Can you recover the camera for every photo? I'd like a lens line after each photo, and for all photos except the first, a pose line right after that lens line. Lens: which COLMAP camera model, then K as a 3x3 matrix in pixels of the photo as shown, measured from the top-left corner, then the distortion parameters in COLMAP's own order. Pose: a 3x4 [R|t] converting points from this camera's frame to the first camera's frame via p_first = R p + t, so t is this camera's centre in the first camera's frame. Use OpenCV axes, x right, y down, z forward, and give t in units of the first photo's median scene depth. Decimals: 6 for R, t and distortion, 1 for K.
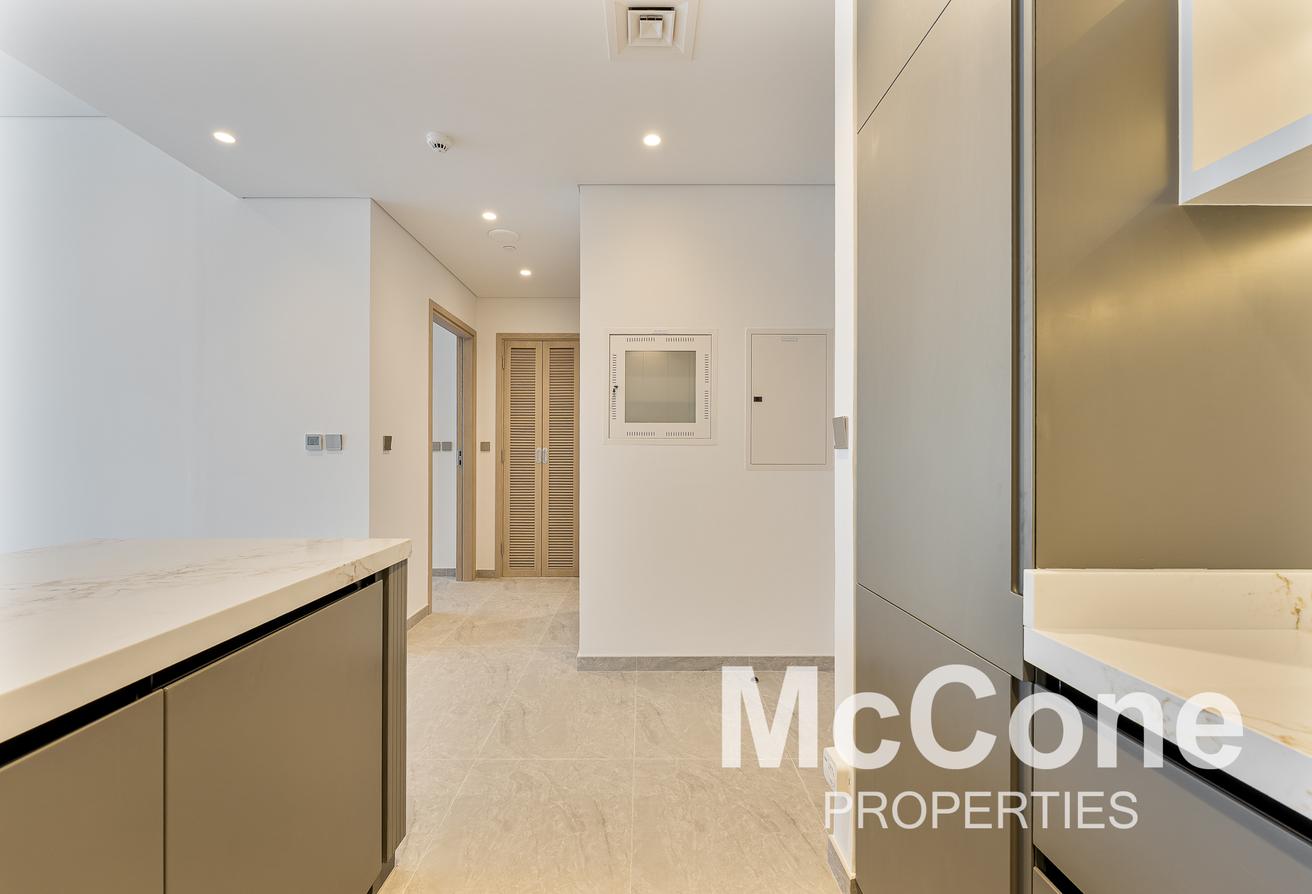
lens RADIAL K [[541.5, 0, 656.0], [0, 541.5, 447.0], [0, 0, 1]] dist [0.001943, 0.000232]
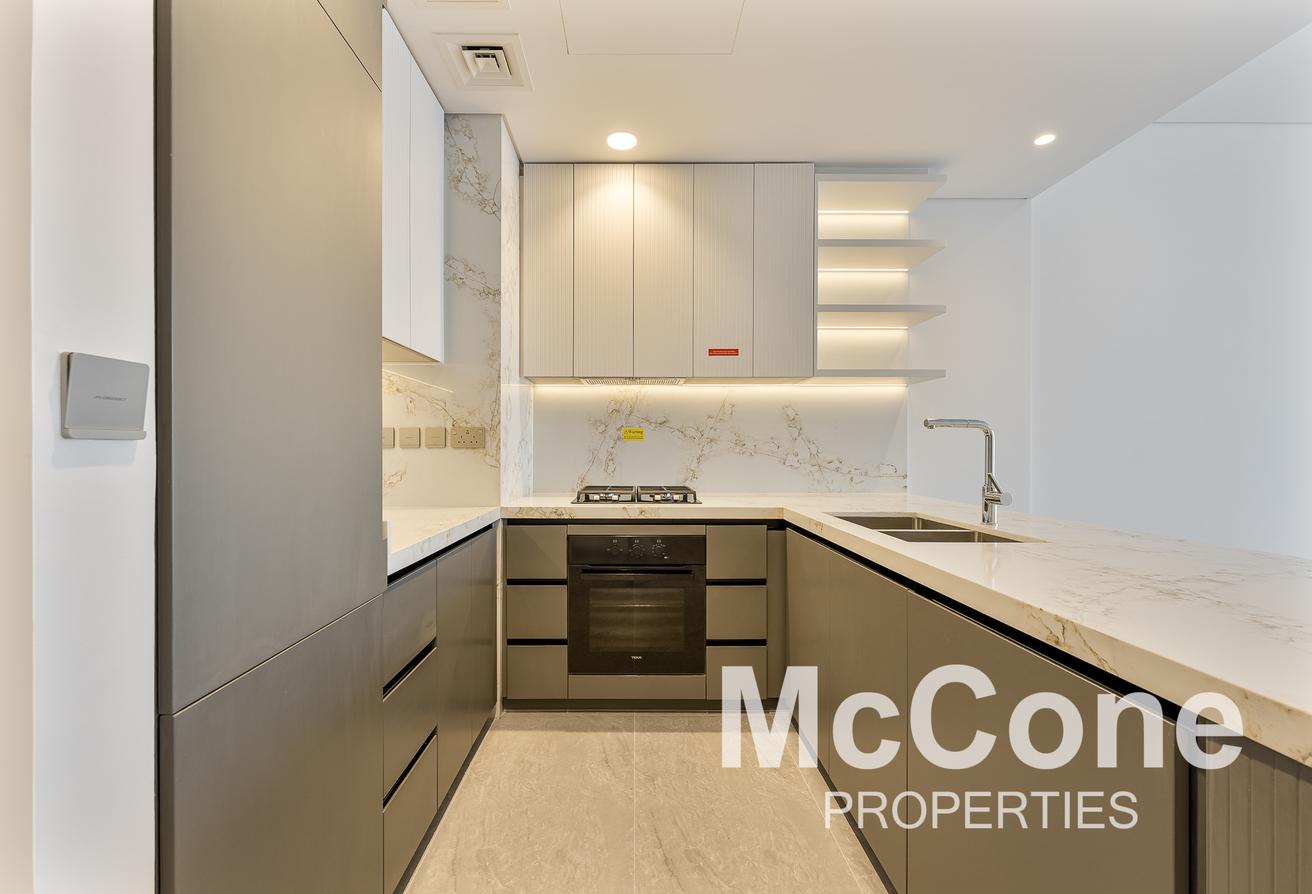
lens RADIAL K [[541.5, 0, 656.0], [0, 541.5, 447.0], [0, 0, 1]] dist [0.001943, 0.000232]
pose [[-0.999826, -0.005438, -0.017853, -0.054264], [-0.005146, 0.999853, -0.016351, 0.017920], [0.017939, -0.016257, -0.999707, 1.744014]]
